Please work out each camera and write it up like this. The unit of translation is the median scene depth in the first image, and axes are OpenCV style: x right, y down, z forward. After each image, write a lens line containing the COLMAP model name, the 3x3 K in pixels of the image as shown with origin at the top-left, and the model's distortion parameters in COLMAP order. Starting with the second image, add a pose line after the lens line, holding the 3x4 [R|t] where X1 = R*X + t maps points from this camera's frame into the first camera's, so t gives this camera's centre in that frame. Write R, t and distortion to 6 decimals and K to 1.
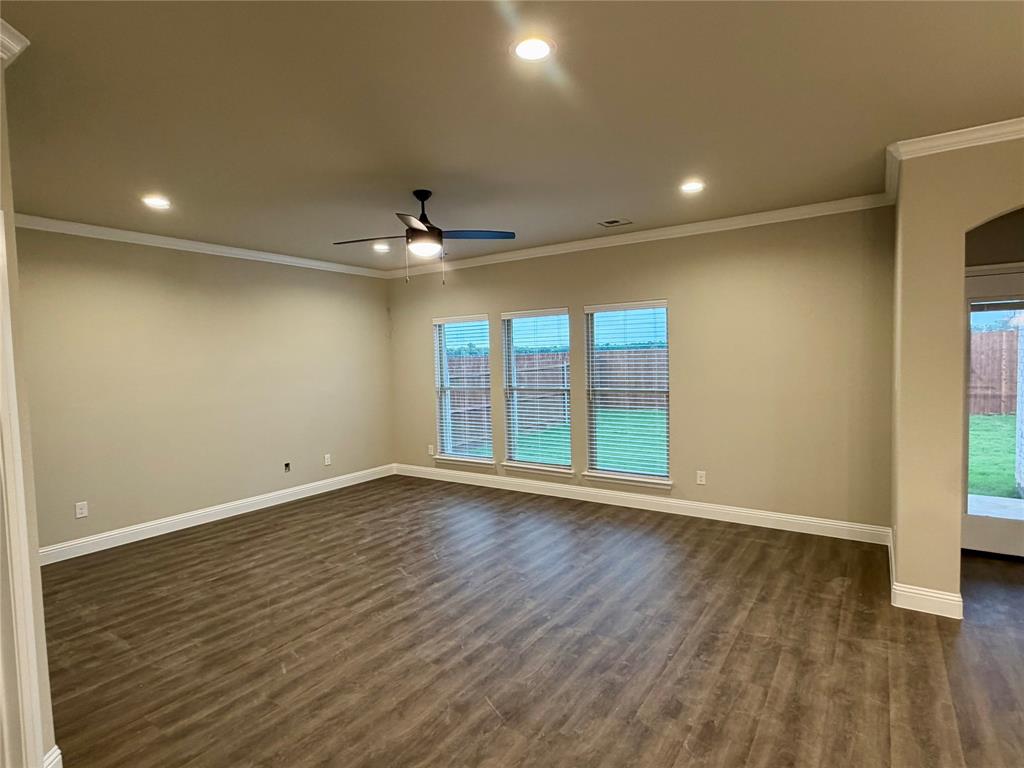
lens RADIAL K [[536.1, 0, 510.7], [0, 536.1, 381.4], [0, 0, 1]] dist [0.000689, 0.000071]
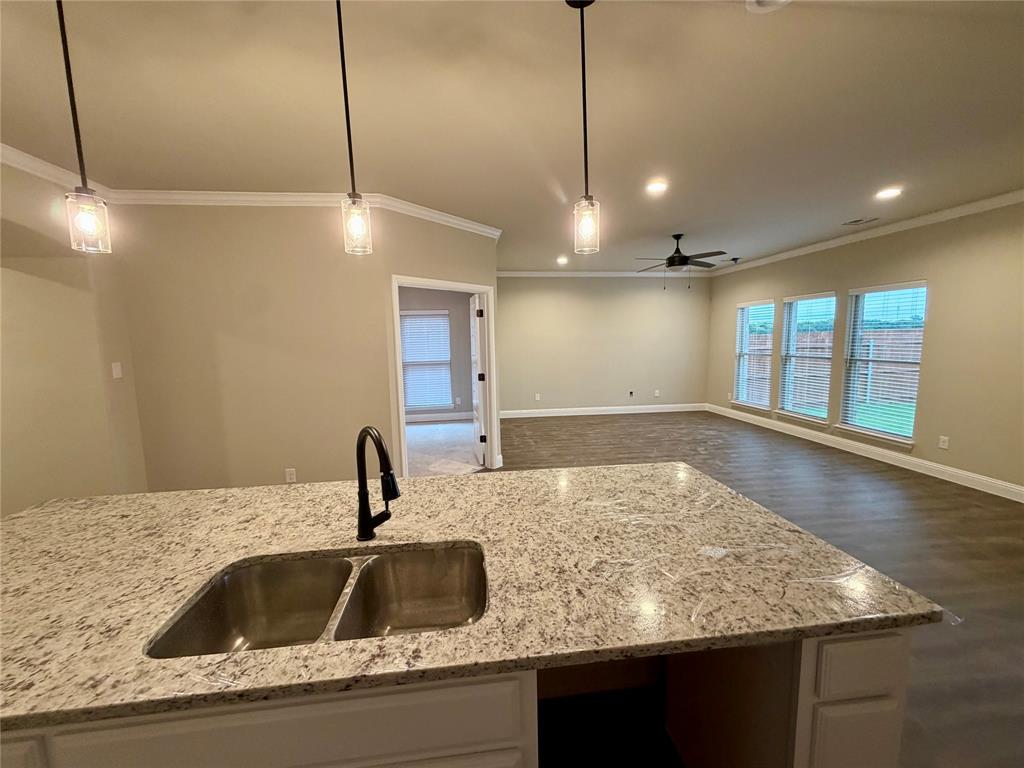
lens RADIAL K [[408.0, 0, 509.1], [0, 408.0, 388.0], [0, 0, 1]] dist [0.000681, 0.000273]
pose [[0.660362, 0.106805, -0.743314, 0.327894], [-0.033576, 0.993043, 0.112860, 0.002967], [0.750197, -0.049571, 0.659354, -0.191195]]
